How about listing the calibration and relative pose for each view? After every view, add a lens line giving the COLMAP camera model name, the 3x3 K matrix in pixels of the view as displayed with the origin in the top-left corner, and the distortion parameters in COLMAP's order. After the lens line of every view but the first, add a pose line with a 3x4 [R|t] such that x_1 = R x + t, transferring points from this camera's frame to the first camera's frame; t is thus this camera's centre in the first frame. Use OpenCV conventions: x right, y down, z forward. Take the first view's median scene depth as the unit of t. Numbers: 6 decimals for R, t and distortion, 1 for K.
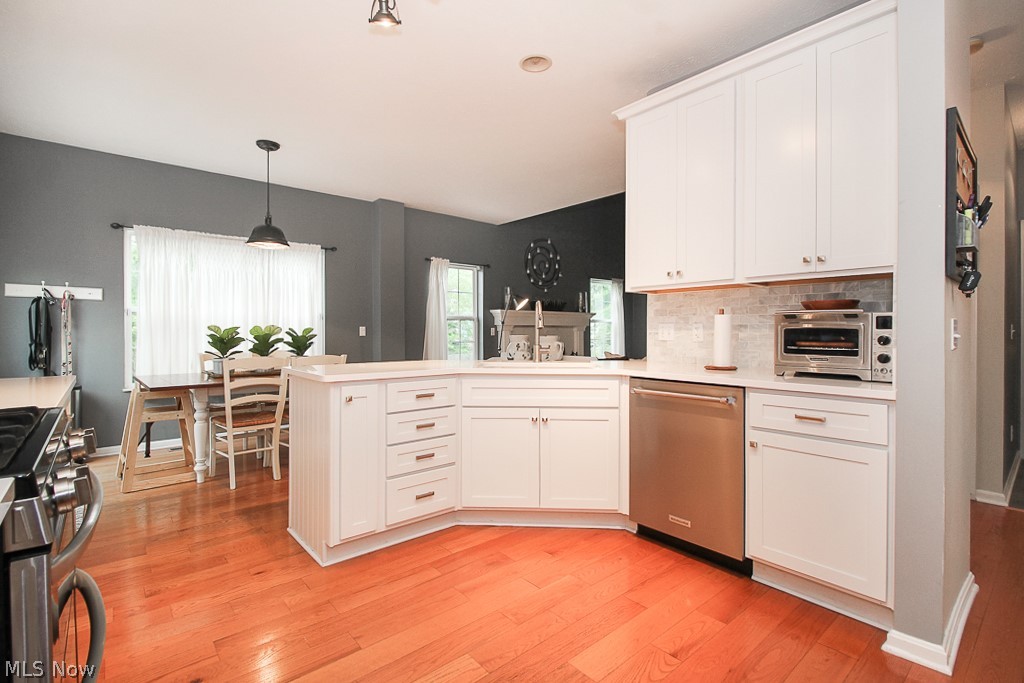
lens RADIAL K [[483.0, 0, 512.2], [0, 483.0, 333.0], [0, 0, 1]] dist [-0.002578, -0.000981]
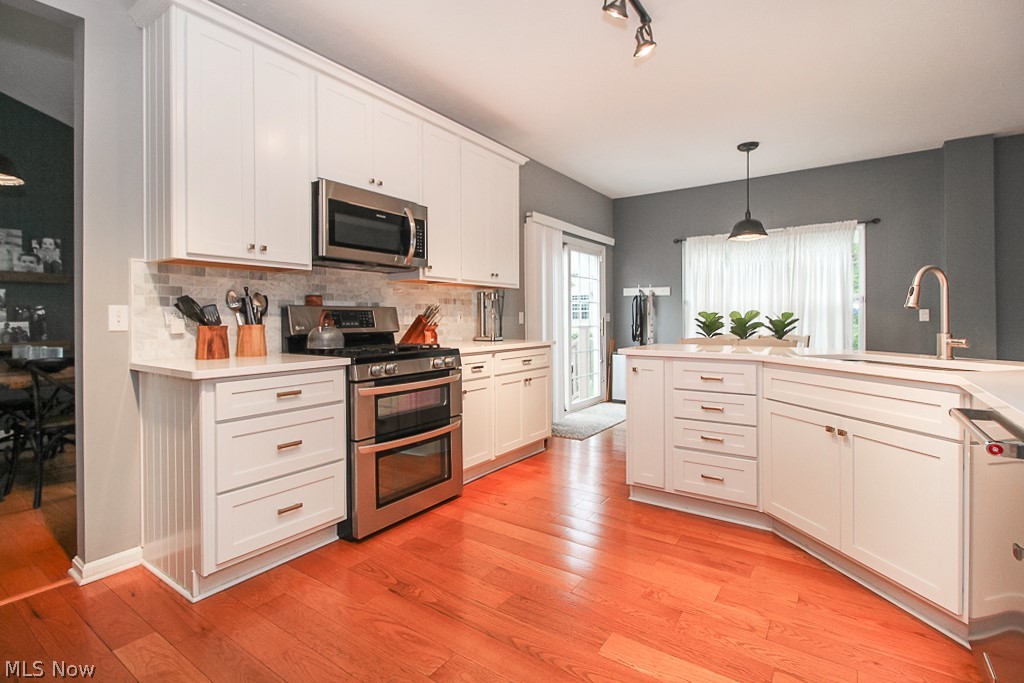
lens RADIAL K [[481.4, 0, 511.2], [0, 481.4, 320.9], [0, 0, 1]] dist [-0.000705, -0.000476]
pose [[0.232101, 0.001325, -0.972691, 0.429030], [0.000423, 0.999999, 0.001463, 0.005726], [0.972692, -0.000751, 0.232100, 0.222020]]
